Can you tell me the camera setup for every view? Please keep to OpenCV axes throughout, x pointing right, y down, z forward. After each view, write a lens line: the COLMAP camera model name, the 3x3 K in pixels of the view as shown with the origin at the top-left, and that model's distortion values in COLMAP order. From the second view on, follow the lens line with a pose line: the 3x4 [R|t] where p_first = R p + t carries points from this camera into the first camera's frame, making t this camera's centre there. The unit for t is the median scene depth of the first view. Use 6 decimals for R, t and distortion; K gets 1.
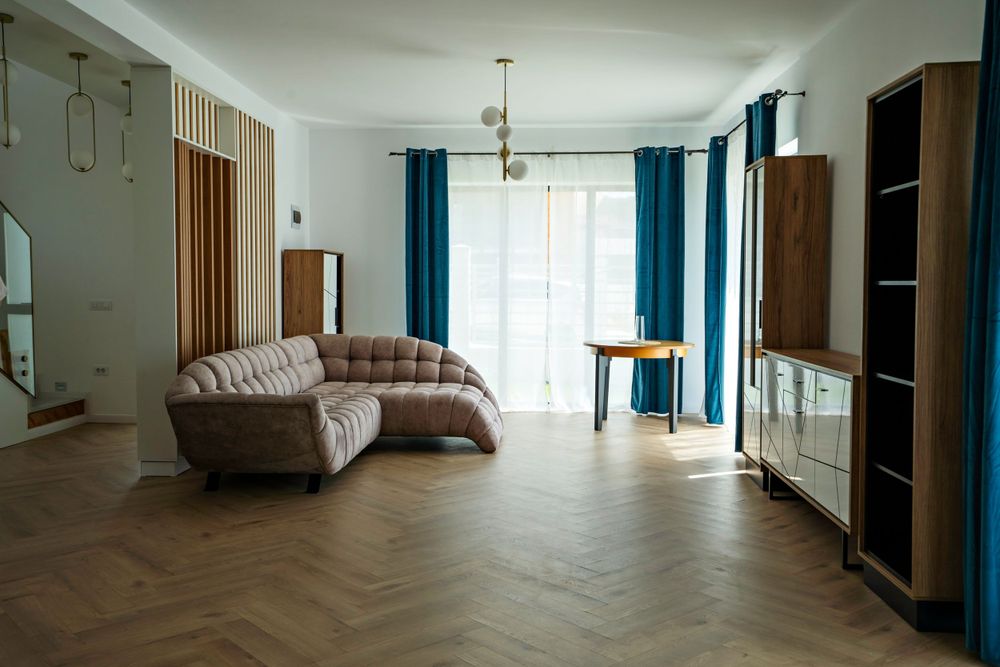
lens RADIAL K [[892.1, 0, 493.8], [0, 892.1, 336.1], [0, 0, 1]] dist [0.066350, -0.012837]
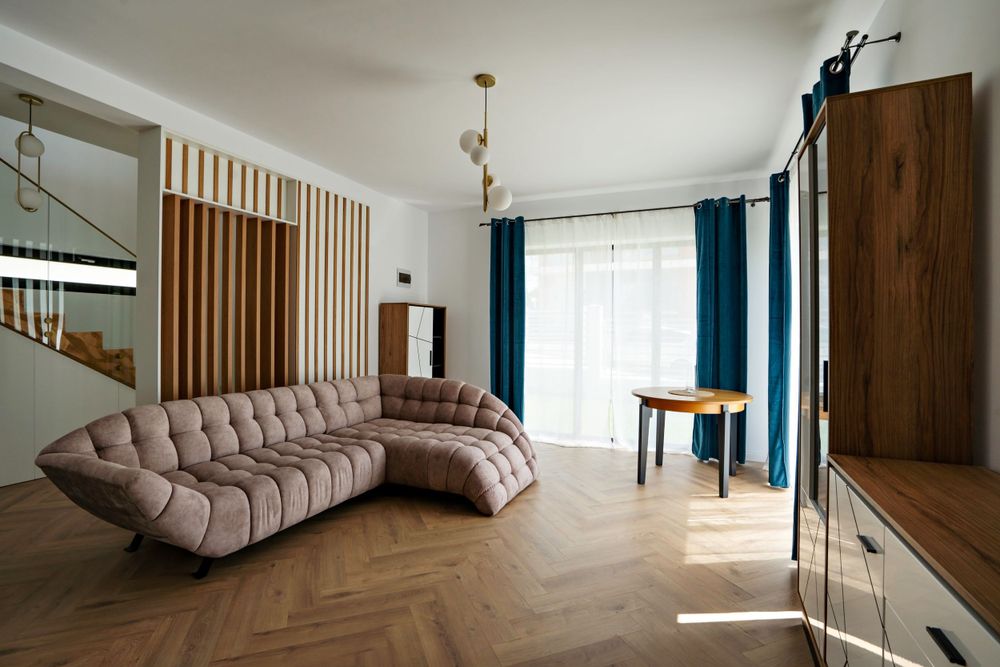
lens RADIAL K [[473.2, 0, 498.4], [0, 473.2, 334.8], [0, 0, 1]] dist [-0.047031, 0.015941]
pose [[0.939909, 0.004953, -0.341390, 0.141541], [-0.022835, 0.998568, -0.048379, -0.026156], [0.340662, 0.053268, 0.938676, 0.457722]]
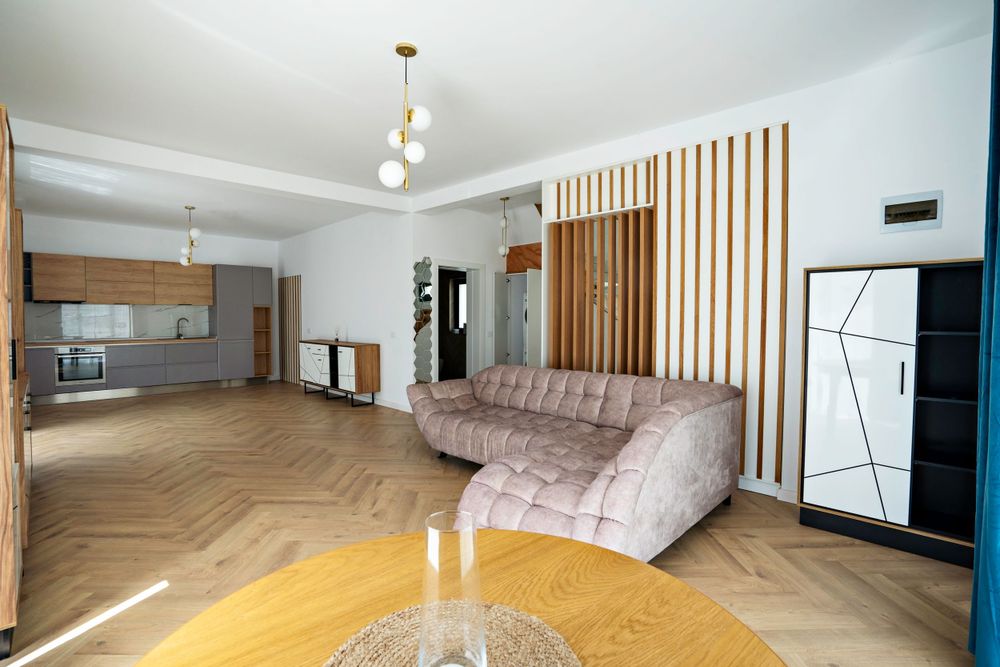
lens RADIAL K [[473.2, 0, 503.3], [0, 473.2, 328.5], [0, 0, 1]] dist [-0.047031, 0.015941]
pose [[-0.653984, 0.024780, -0.756102, 0.223068], [-0.037252, 0.997196, 0.064902, -0.066971], [0.755591, 0.070611, -0.651227, 1.076420]]
